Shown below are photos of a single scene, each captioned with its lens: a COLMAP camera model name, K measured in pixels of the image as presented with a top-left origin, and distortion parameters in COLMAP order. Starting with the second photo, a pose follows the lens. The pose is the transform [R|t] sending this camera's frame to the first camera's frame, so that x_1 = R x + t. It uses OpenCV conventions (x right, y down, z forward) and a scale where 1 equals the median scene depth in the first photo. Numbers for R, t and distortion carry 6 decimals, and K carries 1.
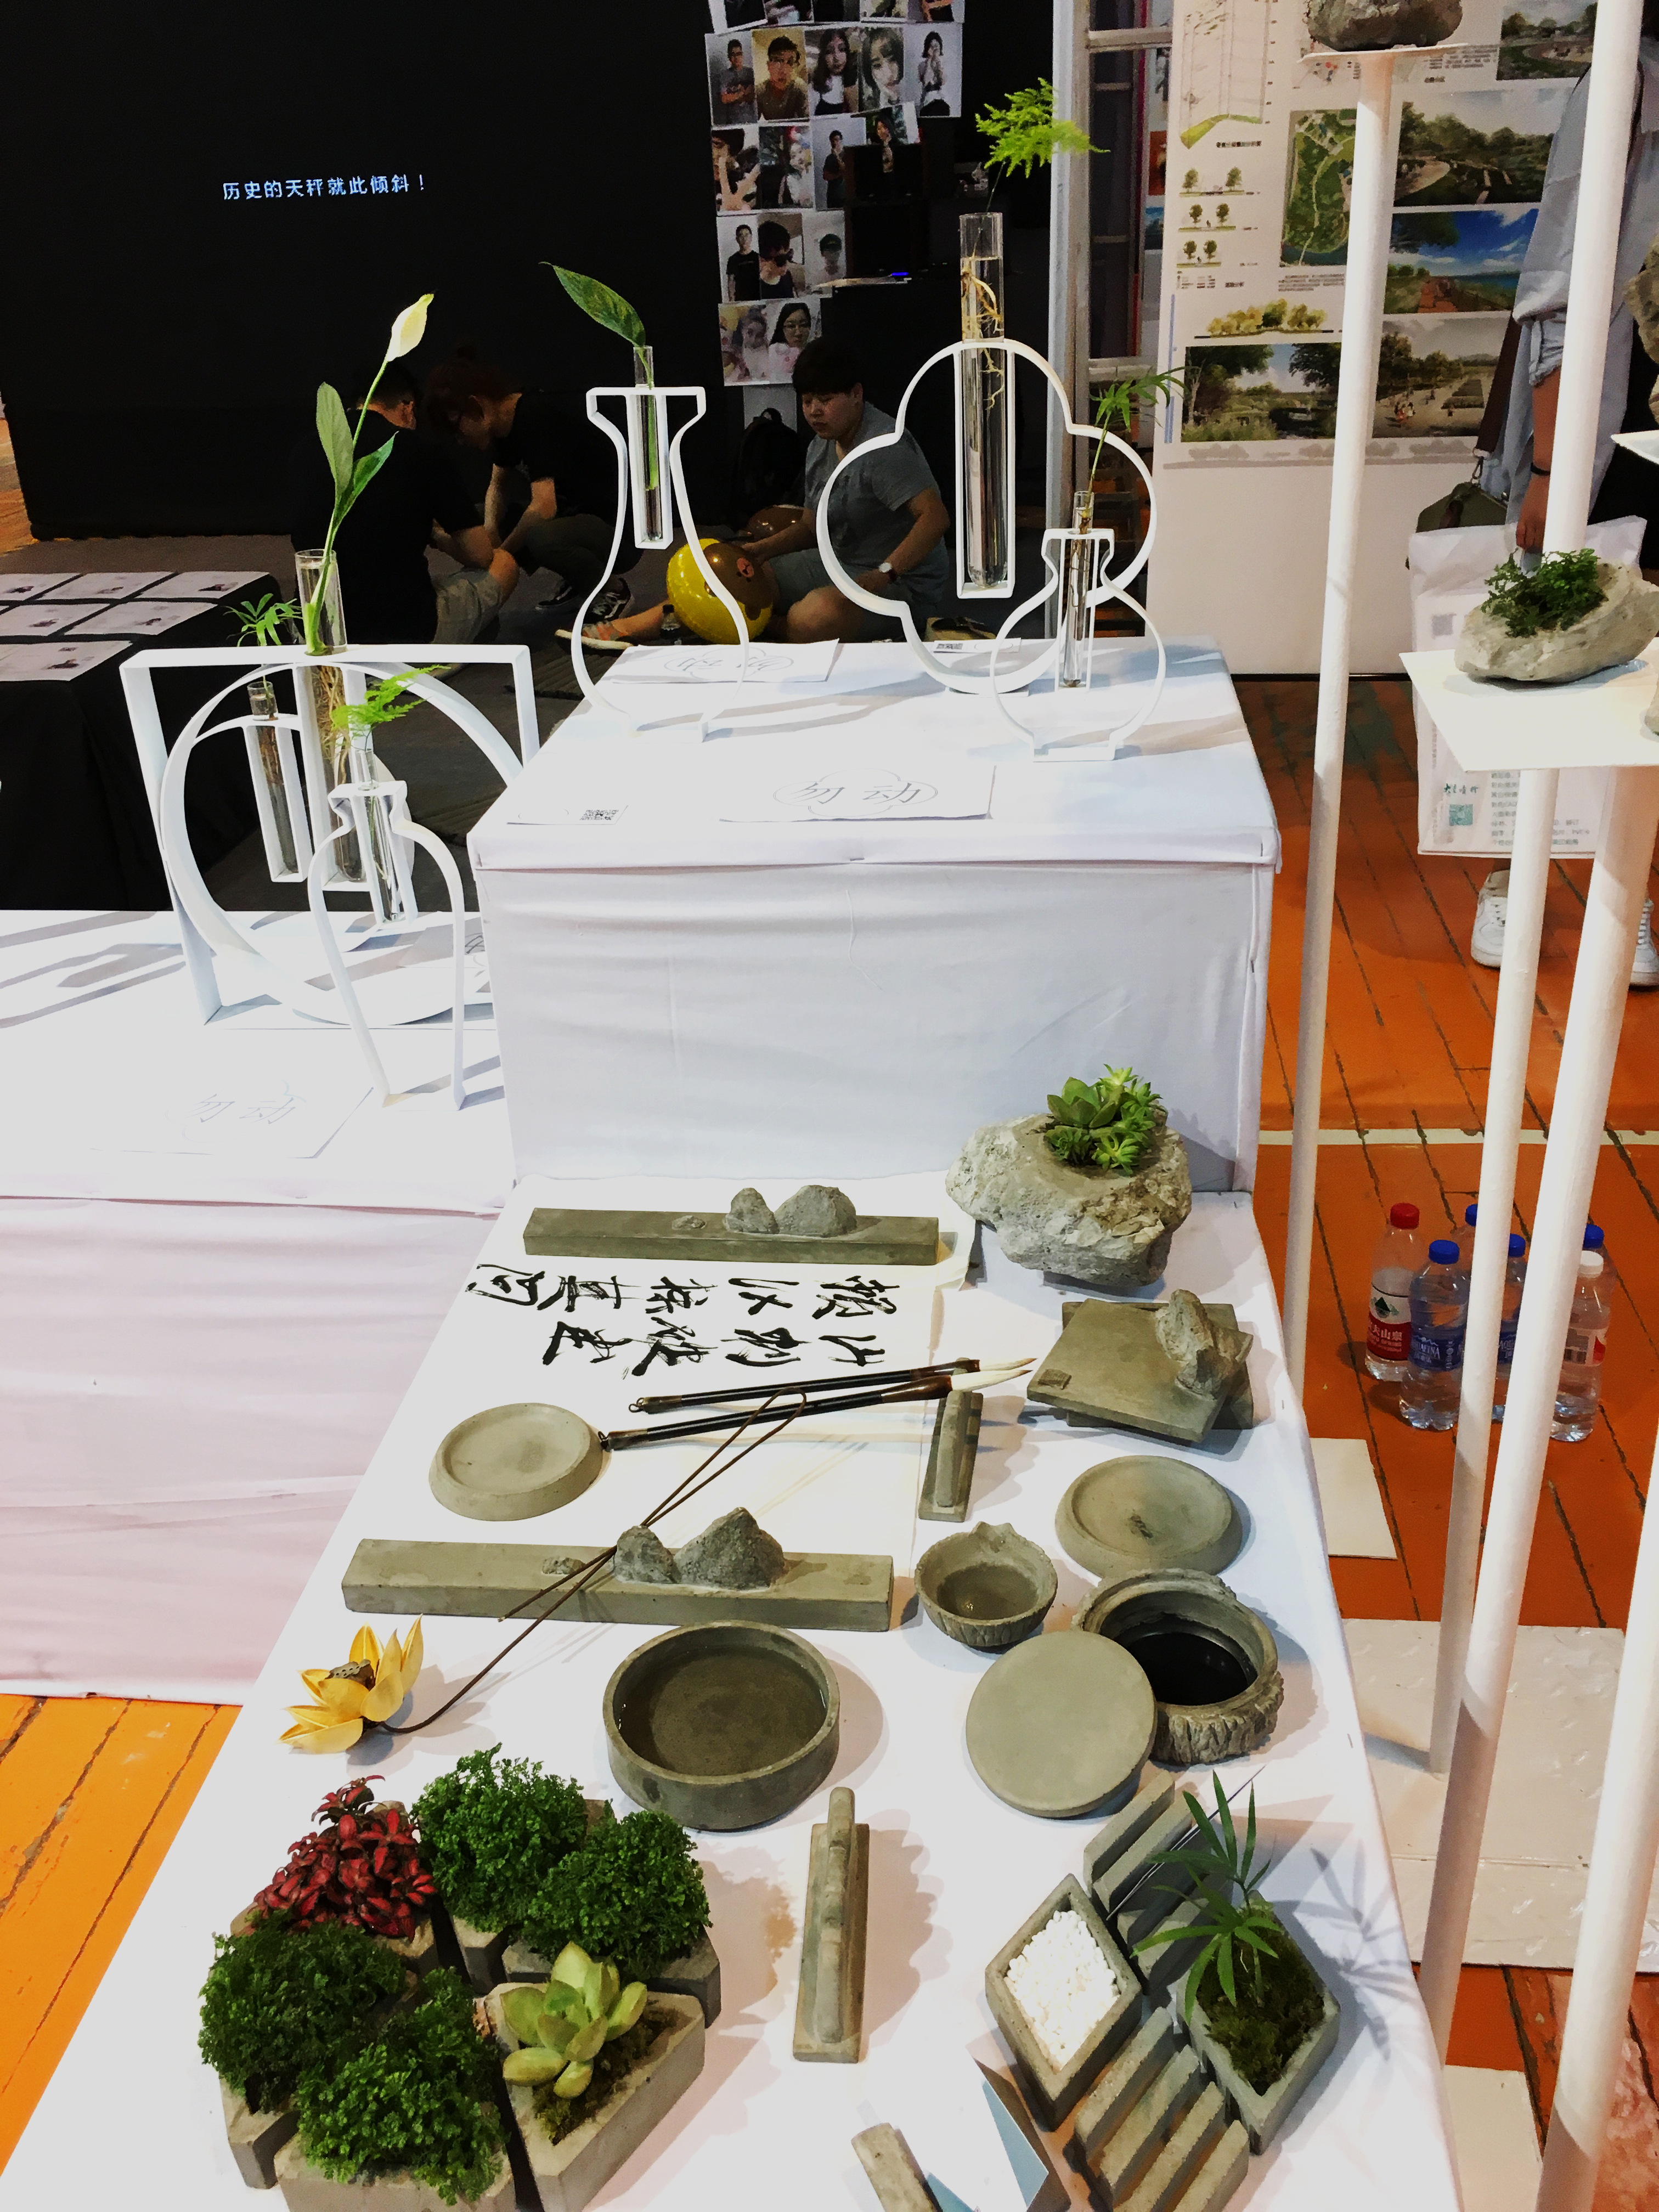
lens RADIAL K [[1930.6, 0, 827.9], [0, 1930.6, 1112.2], [0, 0, 1]] dist [0.036248, -0.029862]
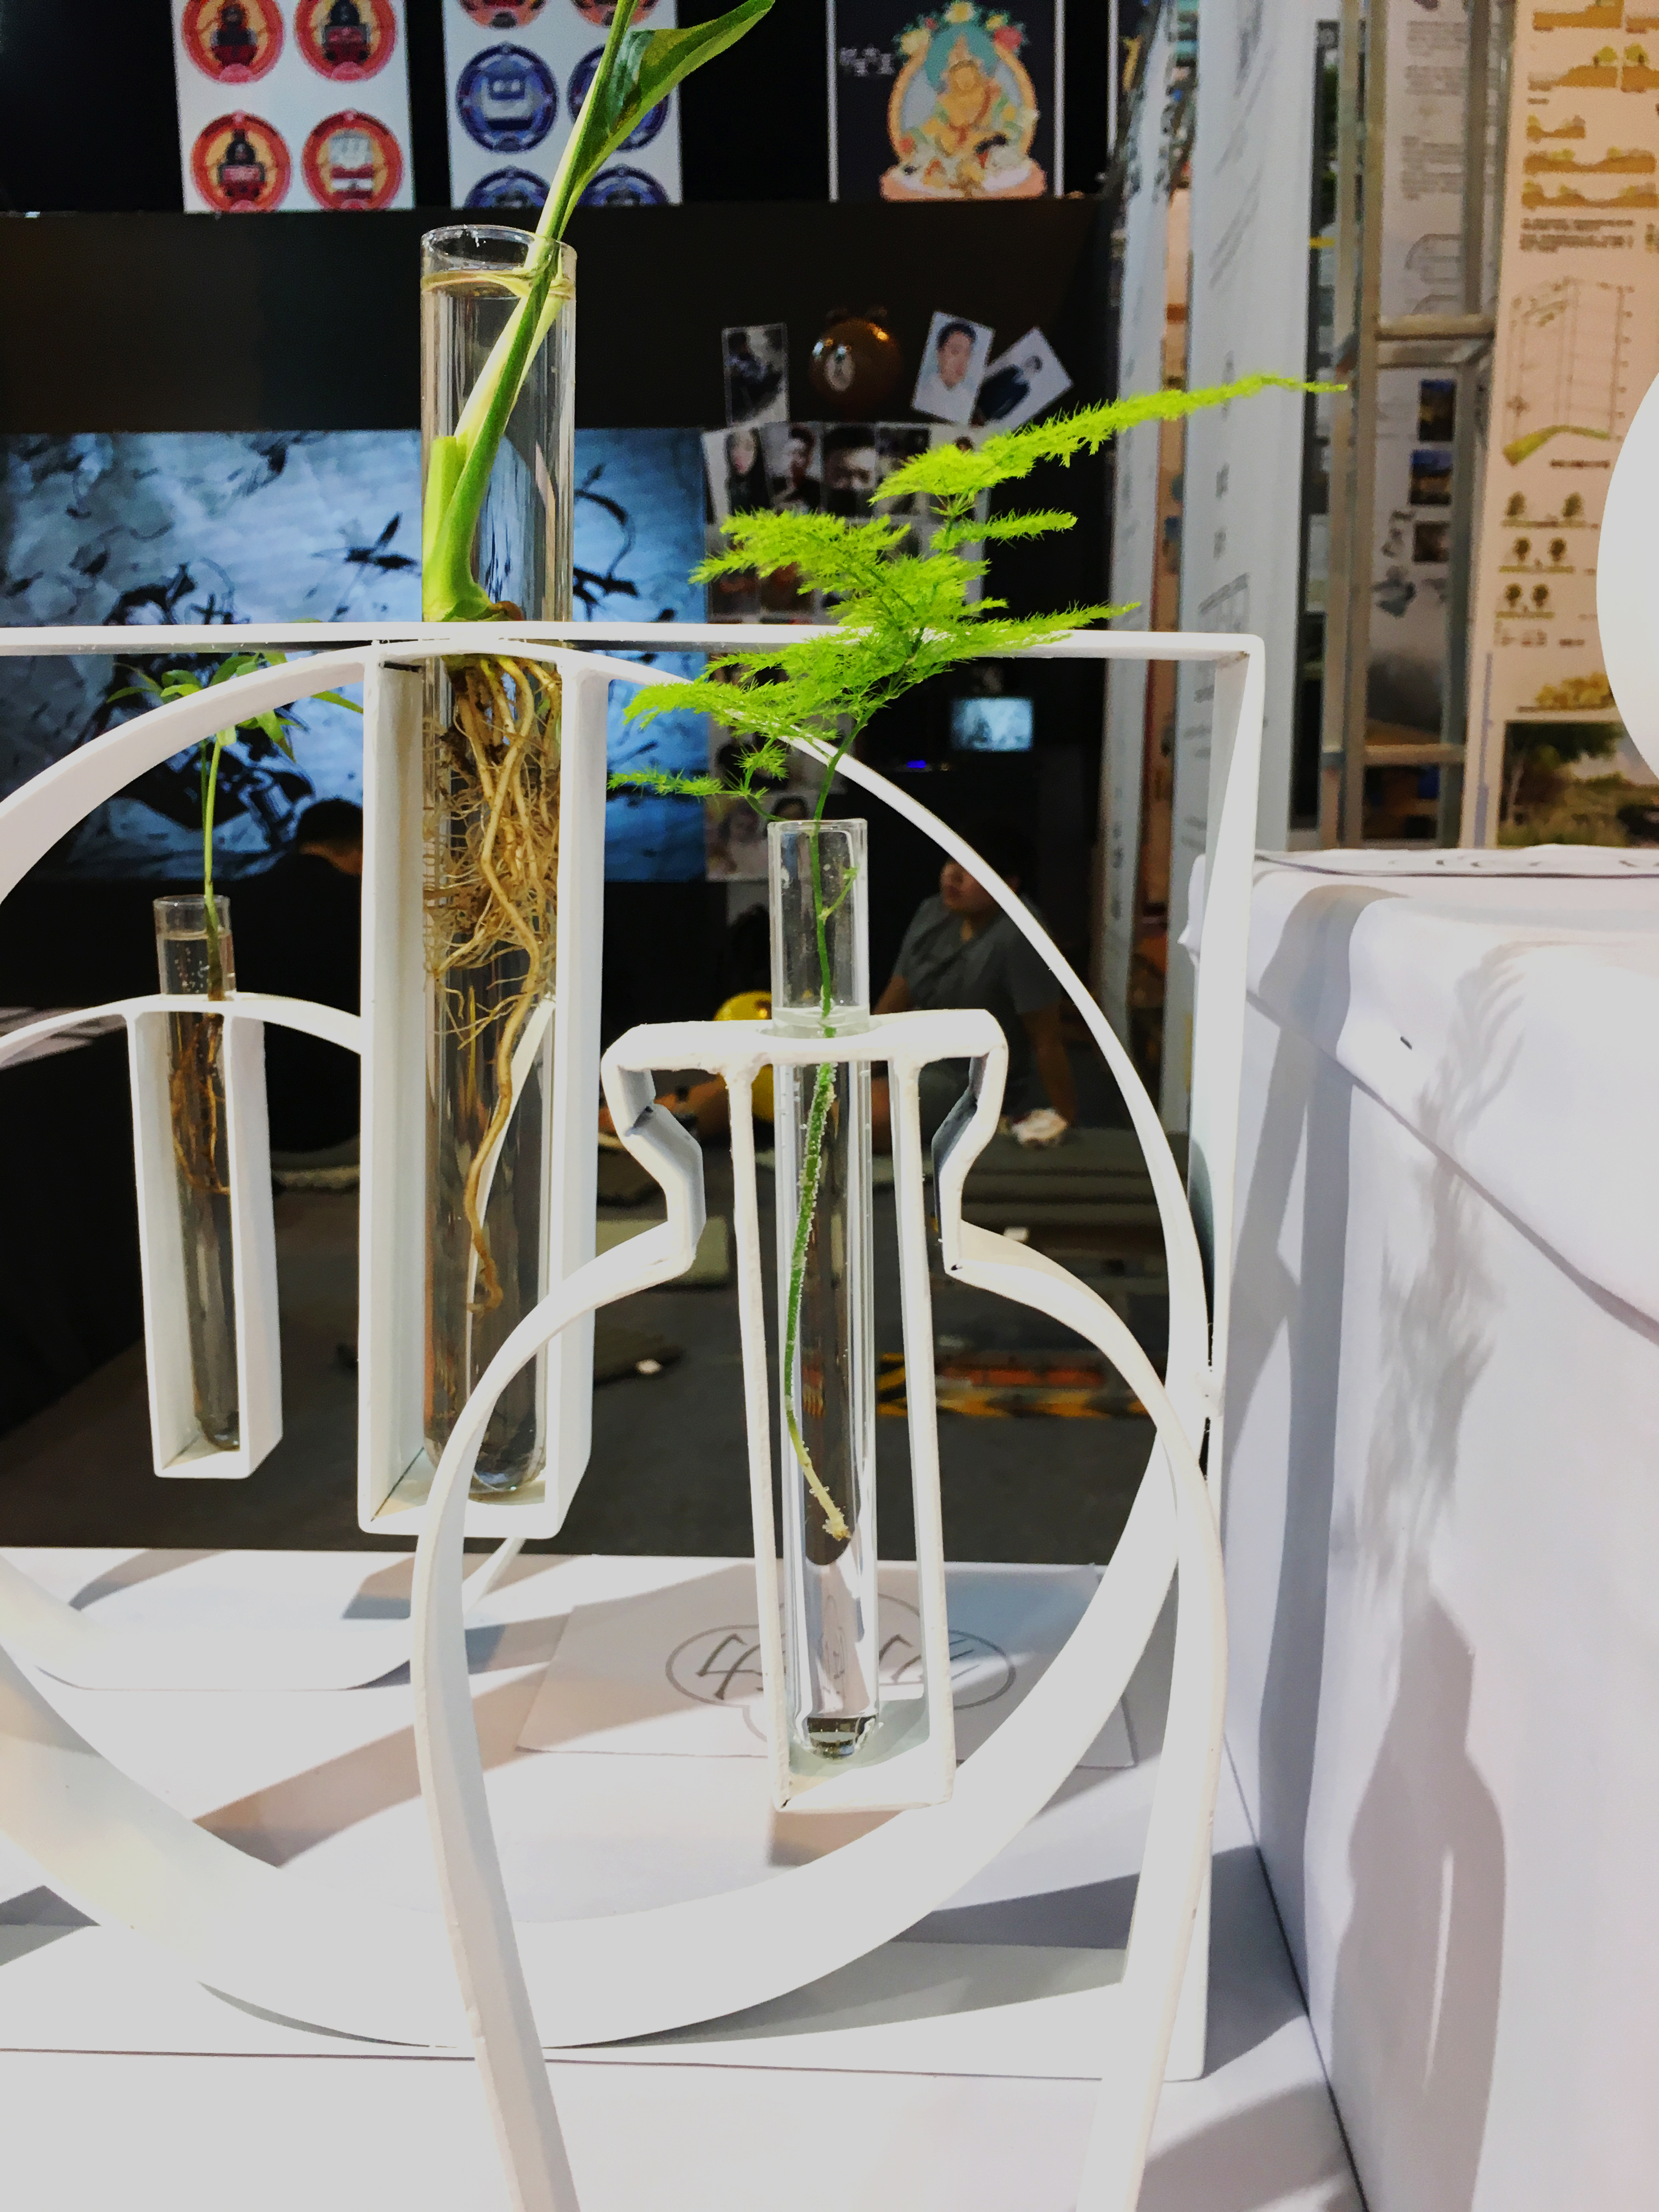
lens RADIAL K [[1930.6, 0, 834.0], [0, 1930.6, 1099.2], [0, 0, 1]] dist [0.036248, -0.029862]
pose [[0.997160, 0.031310, 0.068489, -0.114181], [-0.010301, 0.957635, -0.287802, -0.049935], [-0.074599, 0.286279, 0.955238, 0.380801]]
